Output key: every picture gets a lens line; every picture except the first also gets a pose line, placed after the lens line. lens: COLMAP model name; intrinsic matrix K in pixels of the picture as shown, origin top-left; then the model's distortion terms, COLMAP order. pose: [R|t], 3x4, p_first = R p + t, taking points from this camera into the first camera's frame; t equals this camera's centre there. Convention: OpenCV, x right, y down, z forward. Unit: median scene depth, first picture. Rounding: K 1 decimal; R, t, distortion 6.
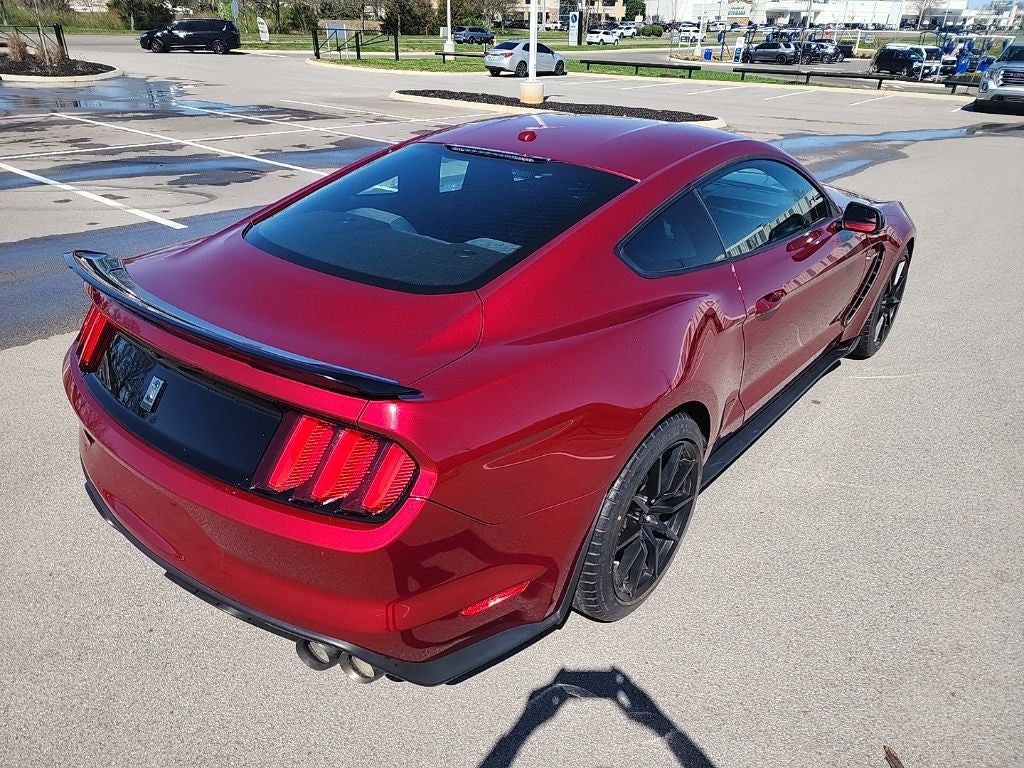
lens RADIAL K [[691.4, 0, 502.4], [0, 691.4, 387.2], [0, 0, 1]] dist [0.072413, -0.061124]
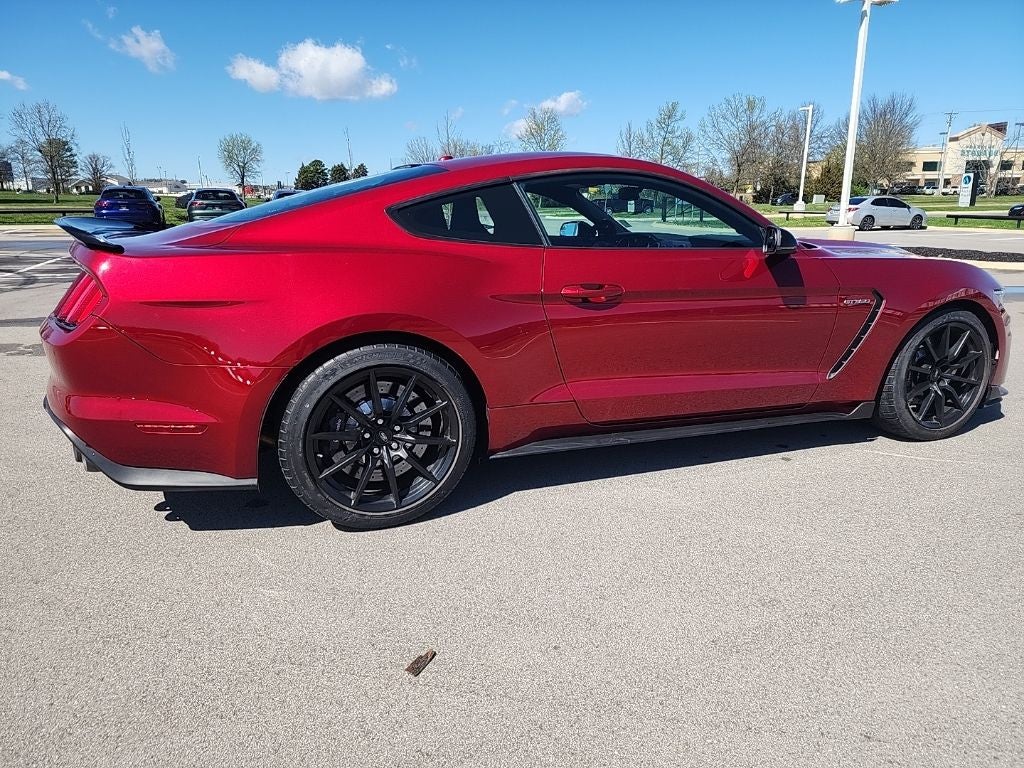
lens RADIAL K [[693.0, 0, 514.0], [0, 693.0, 387.5], [0, 0, 1]] dist [0.067229, -0.056202]
pose [[0.874920, 0.102976, -0.473192, 0.124155], [-0.204014, 0.964566, -0.167307, 0.034003], [0.439196, 0.242918, 0.864926, 0.012818]]
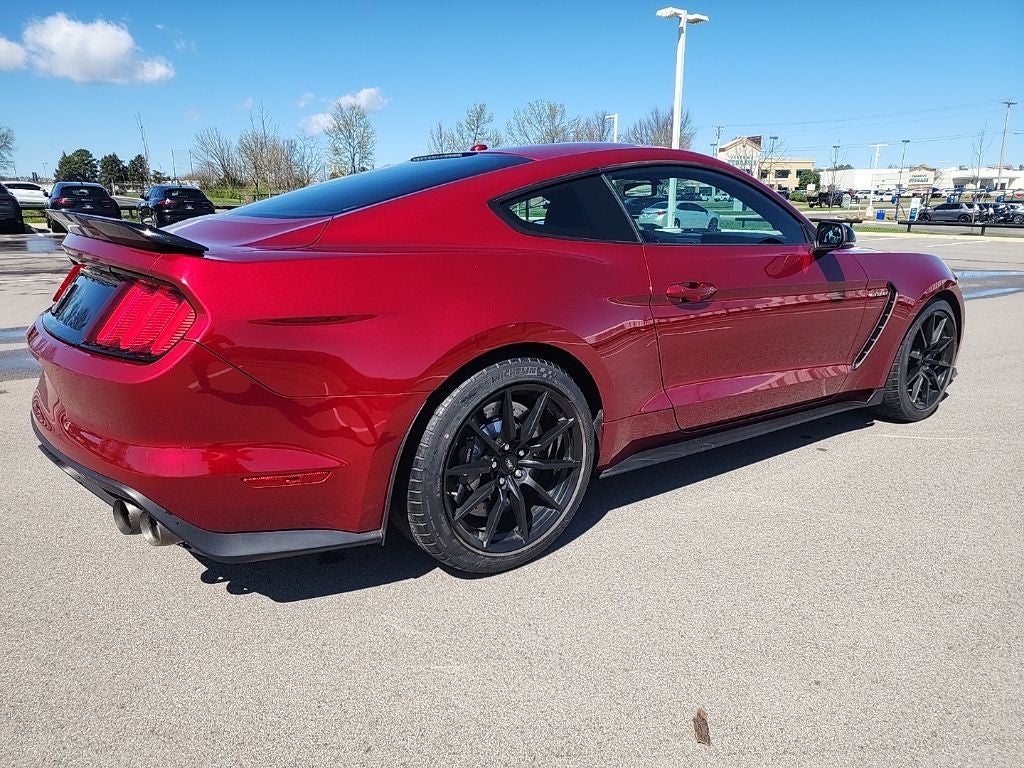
lens RADIAL K [[693.0, 0, 514.0], [0, 693.0, 387.5], [0, 0, 1]] dist [0.067229, -0.056202]
pose [[0.973352, 0.045239, -0.224809, 0.057607], [-0.093013, 0.973968, -0.206724, 0.037742], [0.209605, 0.222125, 0.952222, 0.005915]]
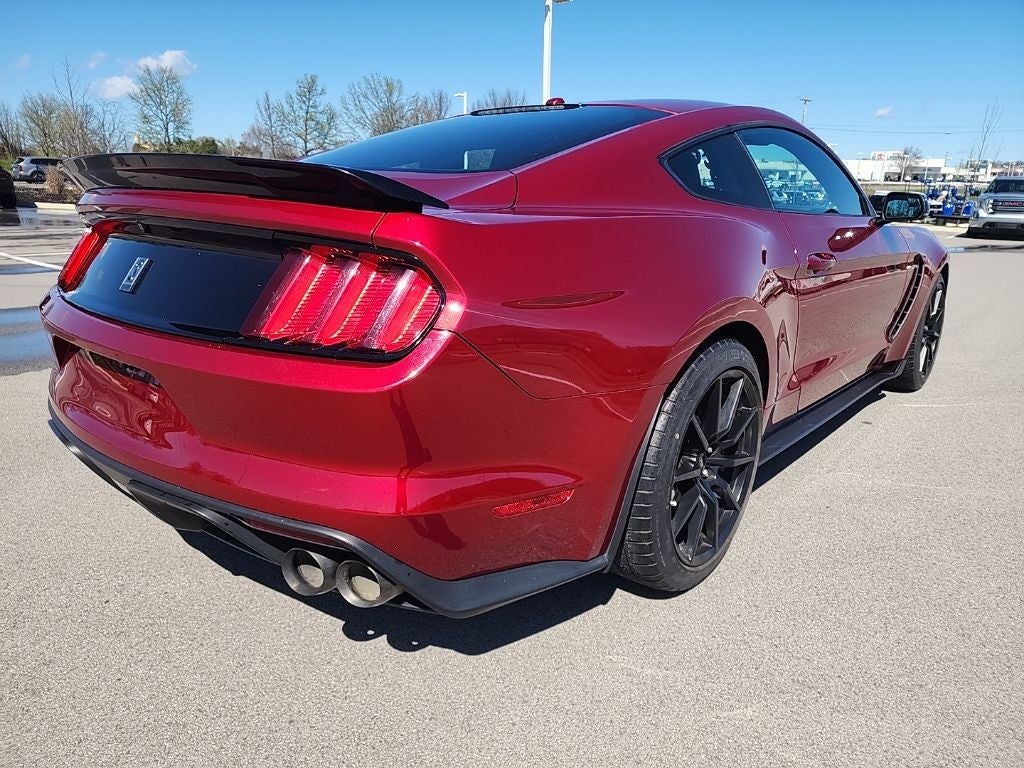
lens RADIAL K [[696.6, 0, 513.1], [0, 696.6, 393.3], [0, 0, 1]] dist [0.065209, -0.058542]
pose [[0.999992, 0.003618, 0.001810, -0.003744], [-0.003212, 0.982046, -0.188616, 0.035247], [-0.002460, 0.188608, 0.982049, 0.019143]]
